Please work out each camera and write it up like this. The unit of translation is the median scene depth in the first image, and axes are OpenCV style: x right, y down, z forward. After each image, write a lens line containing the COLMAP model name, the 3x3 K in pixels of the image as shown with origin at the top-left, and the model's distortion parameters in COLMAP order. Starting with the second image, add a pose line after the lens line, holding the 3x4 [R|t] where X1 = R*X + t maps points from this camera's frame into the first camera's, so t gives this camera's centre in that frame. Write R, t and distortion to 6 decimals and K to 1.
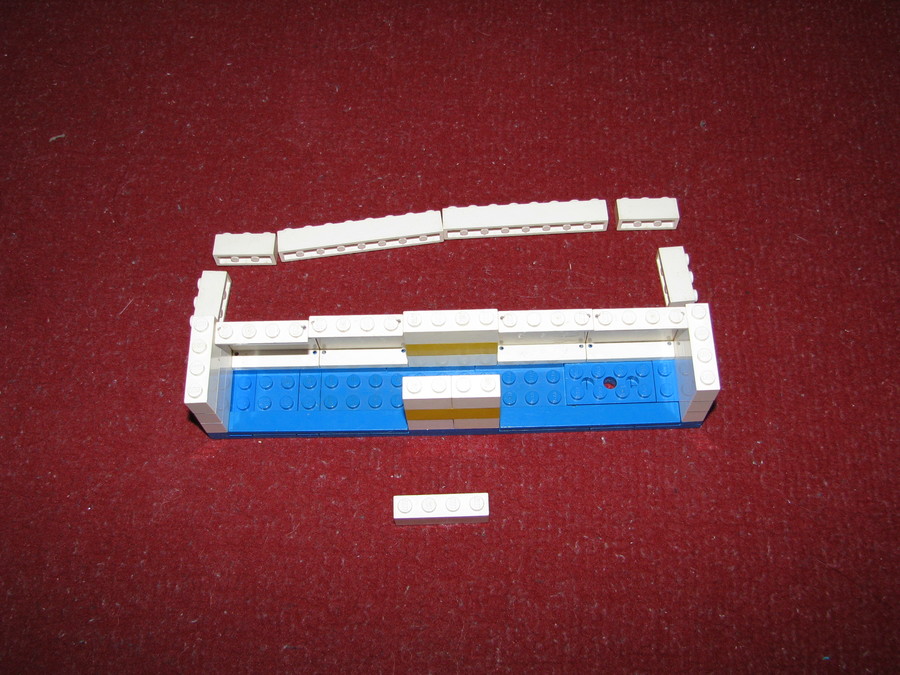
lens RADIAL K [[971.9, 0, 464.1], [0, 971.9, 372.8], [0, 0, 1]] dist [-0.214001, 0.251384]
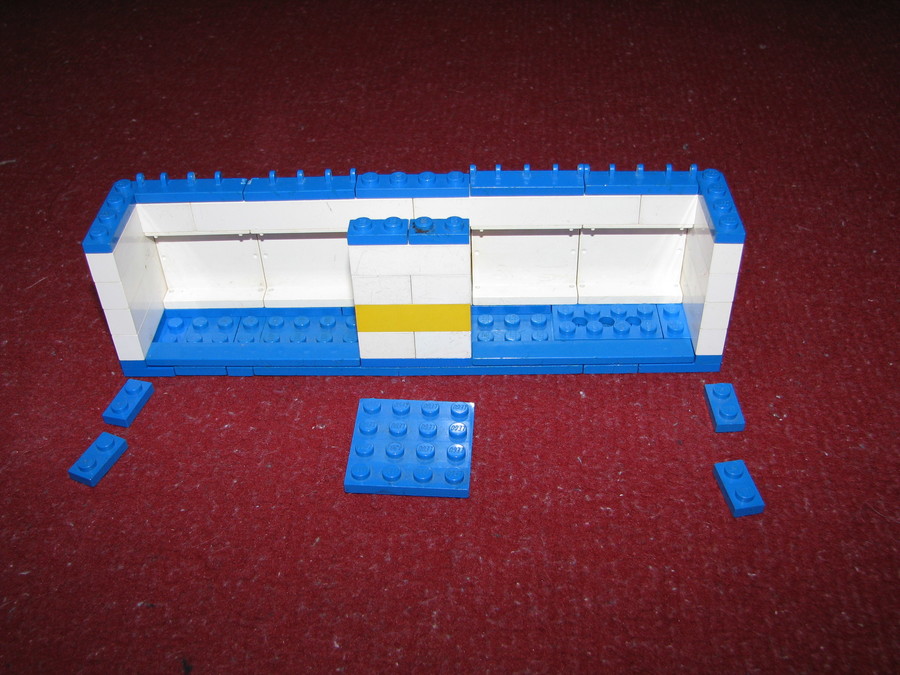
lens RADIAL K [[971.9, 0, 464.1], [0, 971.9, 372.8], [0, 0, 1]] dist [-0.214001, 0.251384]
pose [[0.999703, 0.010108, -0.022174, 0.057509], [-0.018165, 0.915653, -0.401559, 0.334207], [0.016245, 0.401842, 0.915565, 0.231766]]
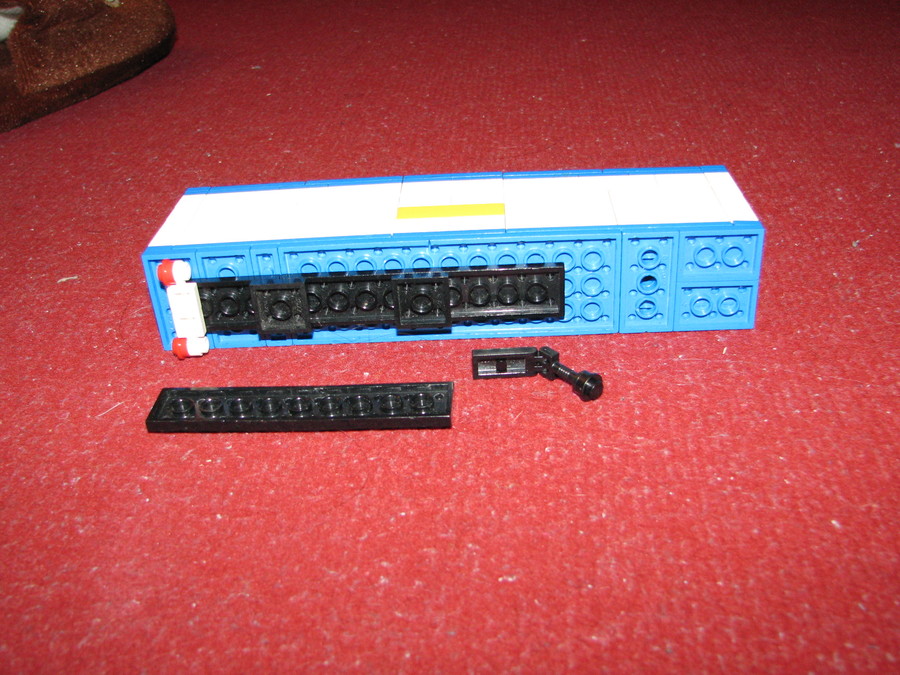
lens RADIAL K [[973.6, 0, 463.4], [0, 973.6, 375.0], [0, 0, 1]] dist [-0.221059, 0.263742]
pose [[0.999375, -0.020441, -0.028854, -0.067886], [0.001186, 0.834904, -0.550394, 0.288178], [0.035341, 0.550016, 0.834406, 0.383437]]
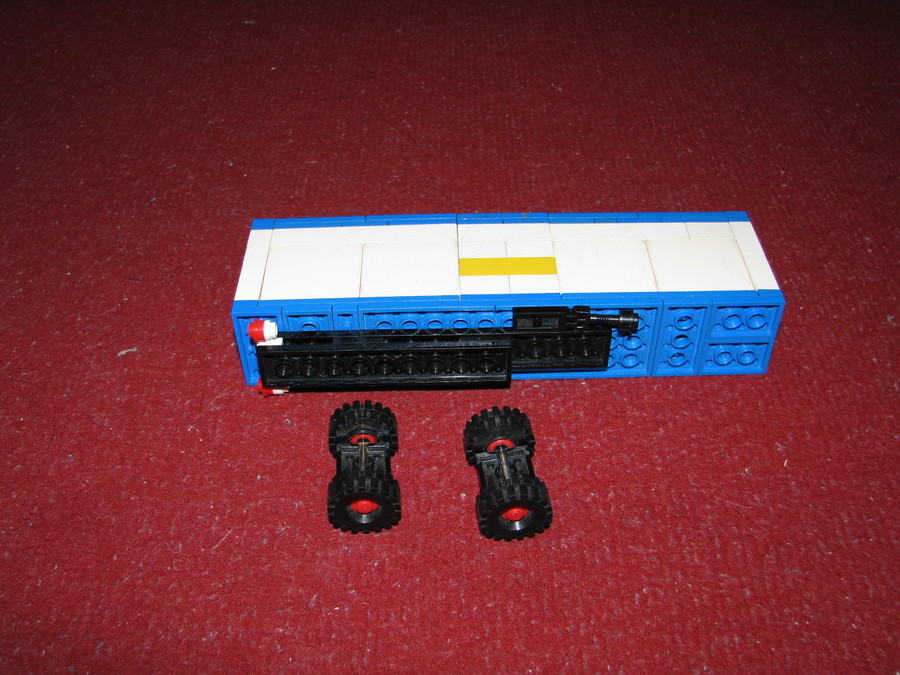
lens RADIAL K [[971.9, 0, 464.1], [0, 971.9, 372.8], [0, 0, 1]] dist [-0.214001, 0.251384]
pose [[0.998302, -0.028212, 0.050957, -0.192585], [0.045521, 0.923697, -0.380411, 0.098862], [-0.036337, 0.382084, 0.923413, 0.240111]]
